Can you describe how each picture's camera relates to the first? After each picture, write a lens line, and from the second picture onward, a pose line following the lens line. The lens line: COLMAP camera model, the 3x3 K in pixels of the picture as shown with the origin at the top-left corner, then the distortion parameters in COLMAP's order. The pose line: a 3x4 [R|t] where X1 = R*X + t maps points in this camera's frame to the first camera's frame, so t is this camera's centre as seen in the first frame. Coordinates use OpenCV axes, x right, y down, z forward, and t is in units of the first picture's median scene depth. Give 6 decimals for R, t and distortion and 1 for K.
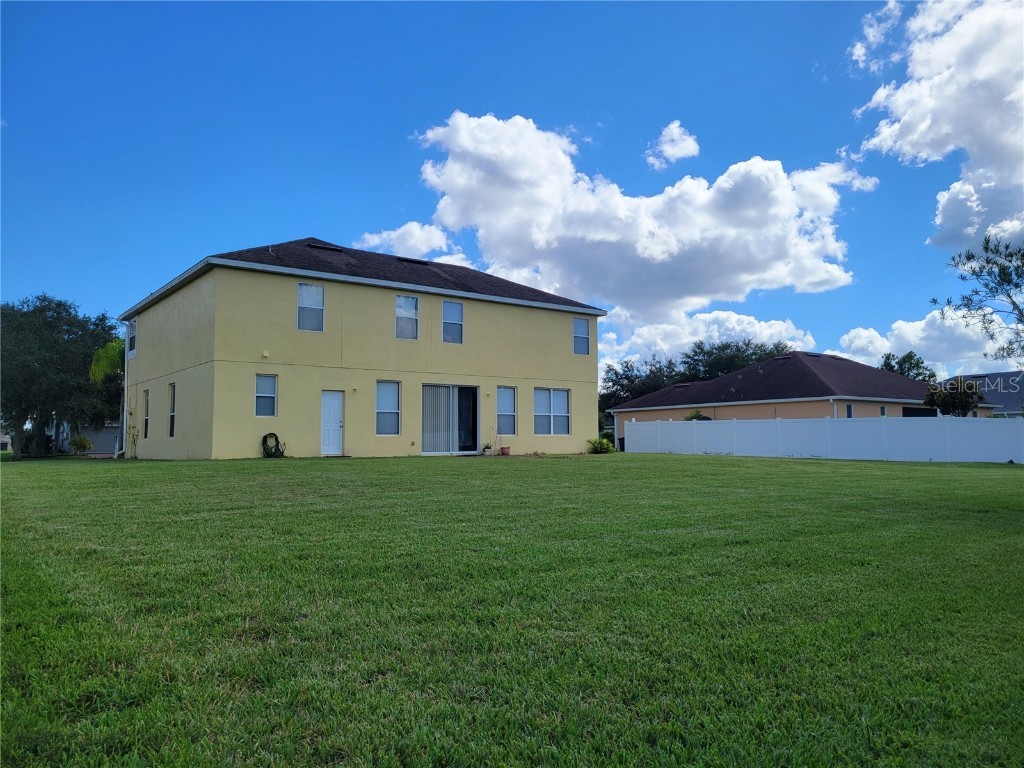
lens RADIAL K [[763.1, 0, 512.0], [0, 763.1, 384.0], [0, 0, 1]] dist [0.005762, 0.000993]
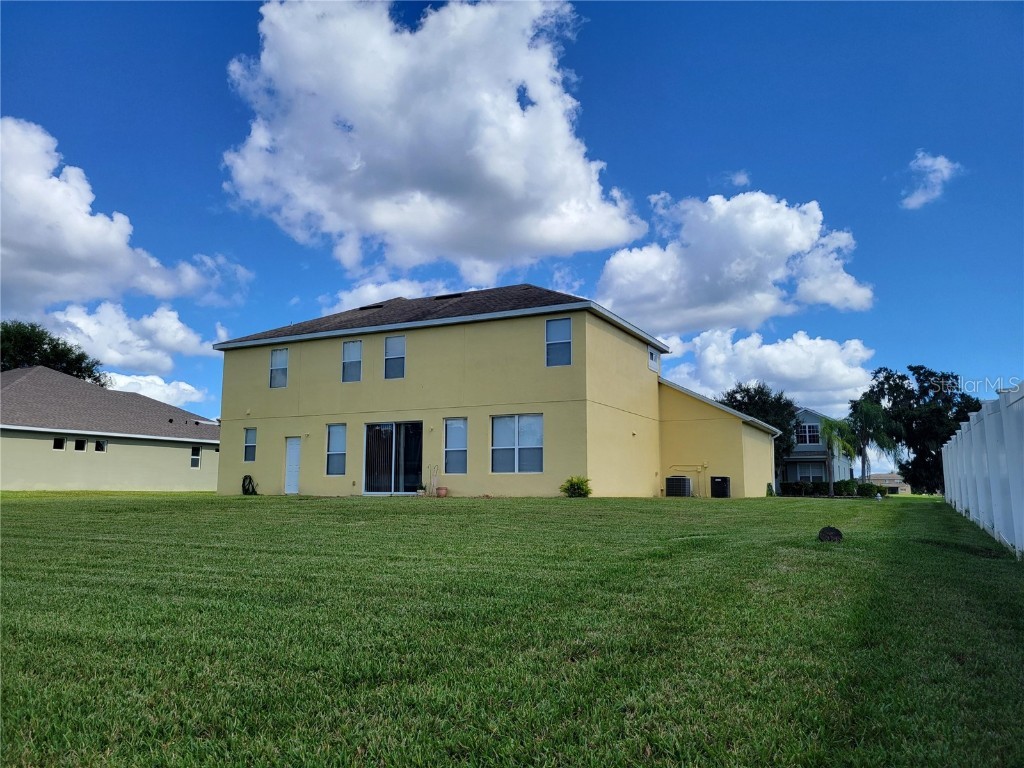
lens RADIAL K [[763.1, 0, 512.0], [0, 763.1, 384.0], [0, 0, 1]] dist [0.005762, 0.000993]
pose [[0.447695, -0.112764, -0.887048, 0.838022], [0.069829, 0.993396, -0.091040, 0.050495], [0.891456, -0.021183, 0.452612, 0.690817]]
